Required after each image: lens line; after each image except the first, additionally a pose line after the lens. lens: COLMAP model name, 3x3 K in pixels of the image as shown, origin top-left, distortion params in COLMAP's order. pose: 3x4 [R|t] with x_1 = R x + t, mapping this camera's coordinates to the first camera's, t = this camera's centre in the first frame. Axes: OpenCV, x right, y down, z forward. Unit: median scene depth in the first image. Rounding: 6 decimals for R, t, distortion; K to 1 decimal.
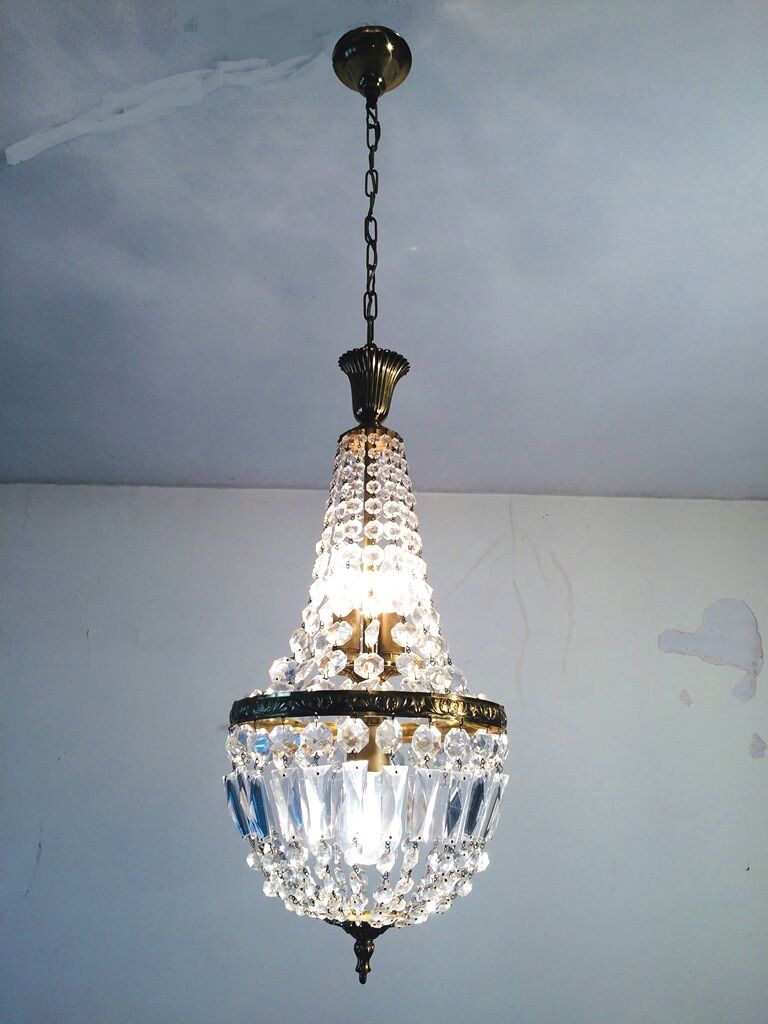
lens RADIAL K [[855.1, 0, 392.3], [0, 855.1, 509.7], [0, 0, 1]] dist [0.049886, -0.032240]
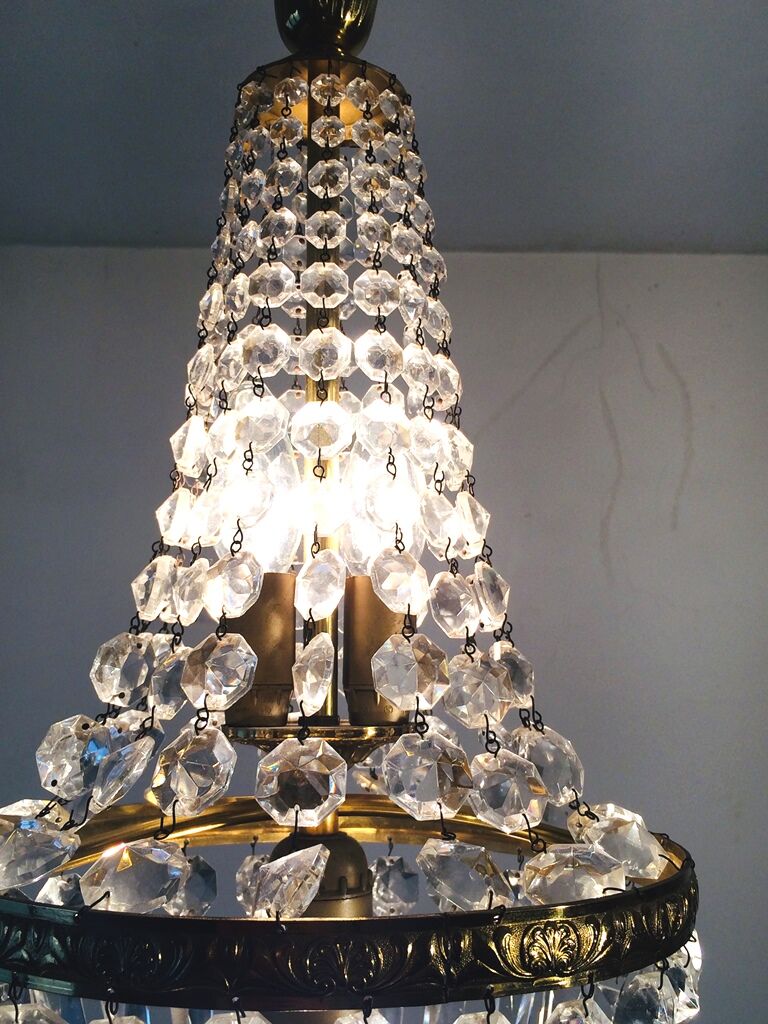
lens RADIAL K [[1074.2, 0, 394.1], [0, 1074.2, 489.2], [0, 0, 1]] dist [0.065080, 0.000000]
pose [[0.999707, -0.003977, -0.023875, 0.018375], [0.008521, 0.981089, 0.193370, -0.008082], [0.022655, -0.193517, 0.980835, 0.600569]]
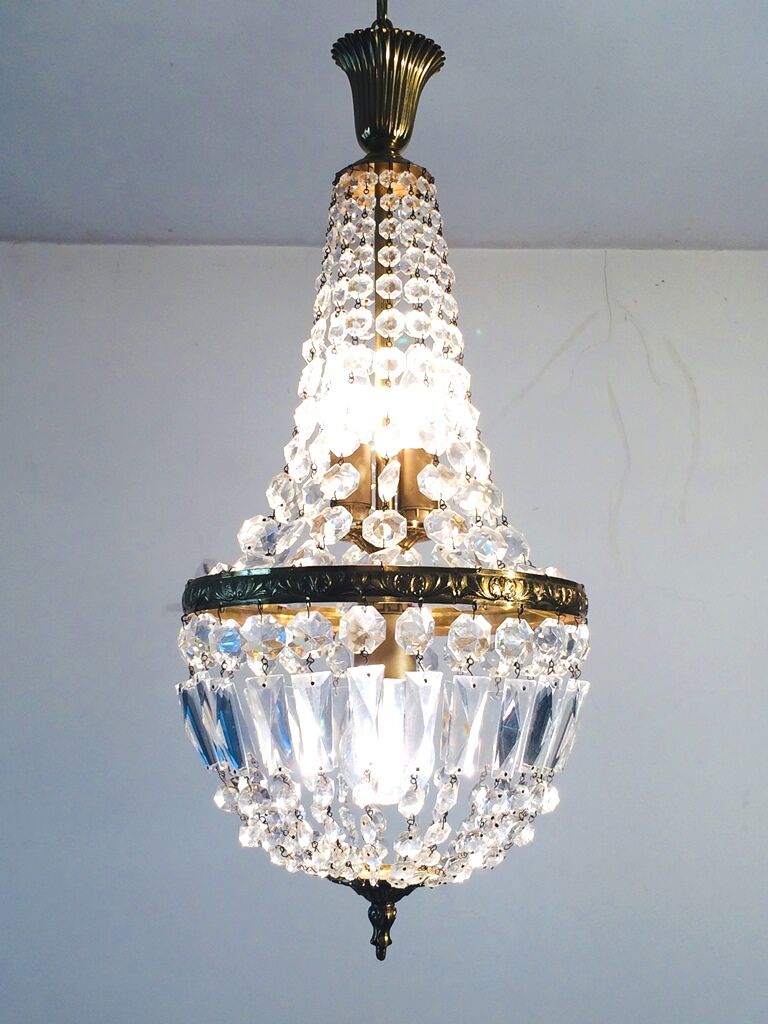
lens RADIAL K [[1327.0, 0, 403.3], [0, 1327.0, 499.9], [0, 0, 1]] dist [0.039063, 0.000000]
pose [[0.999868, -0.005825, -0.015146, 0.003419], [0.008353, 0.984947, 0.172656, -0.020457], [0.013912, -0.172760, 0.984866, -0.026469]]
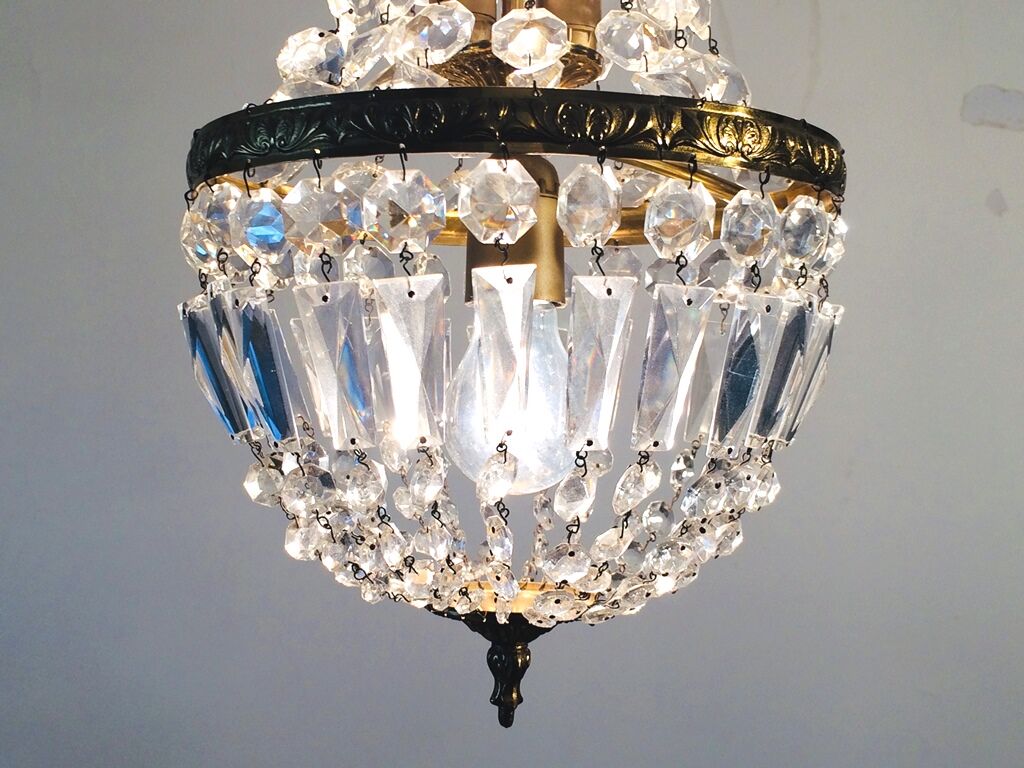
lens RADIAL K [[1327.0, 0, 518.9], [0, 1327.0, 343.6], [0, 0, 1]] dist [0.039063, 0.000000]
pose [[0.999363, 0.004250, 0.035427, -0.052129], [-0.014758, 0.953206, 0.301960, 0.128010], [-0.032486, -0.302291, 0.952662, 0.364398]]
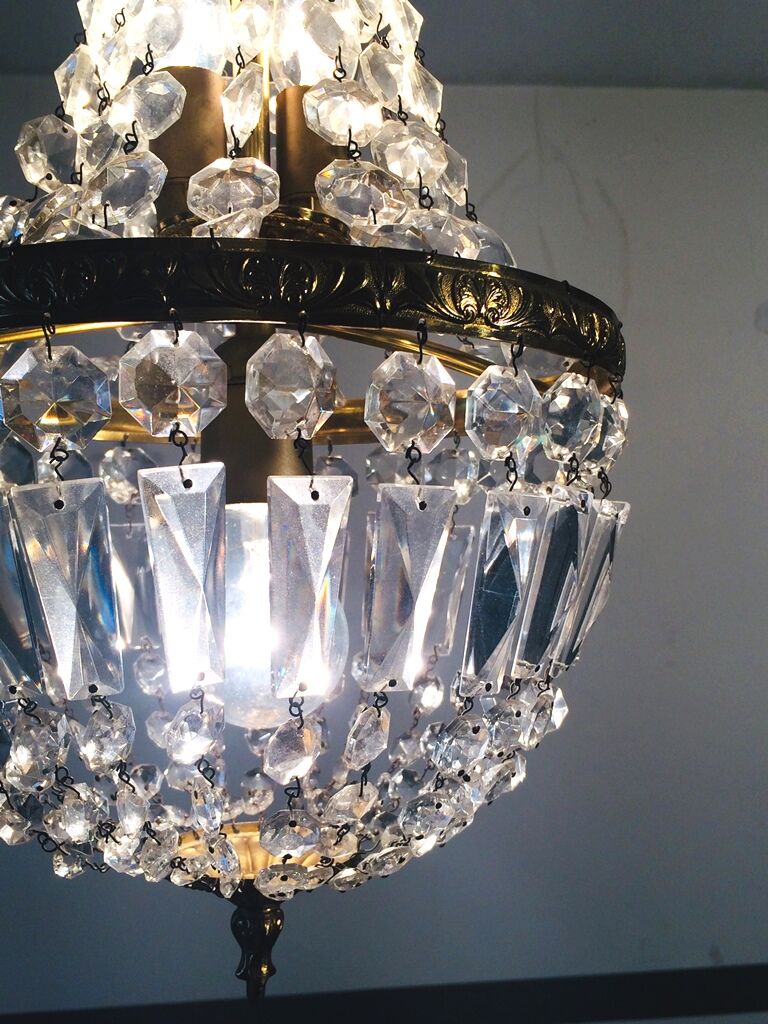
lens RADIAL K [[1074.2, 0, 393.7], [0, 1074.2, 471.0], [0, 0, 1]] dist [0.065080, 0.000000]
pose [[0.999428, -0.018456, 0.028354, 0.019724], [0.010784, 0.968172, 0.250055, 0.178138], [-0.032067, -0.249606, 0.967816, 0.556012]]
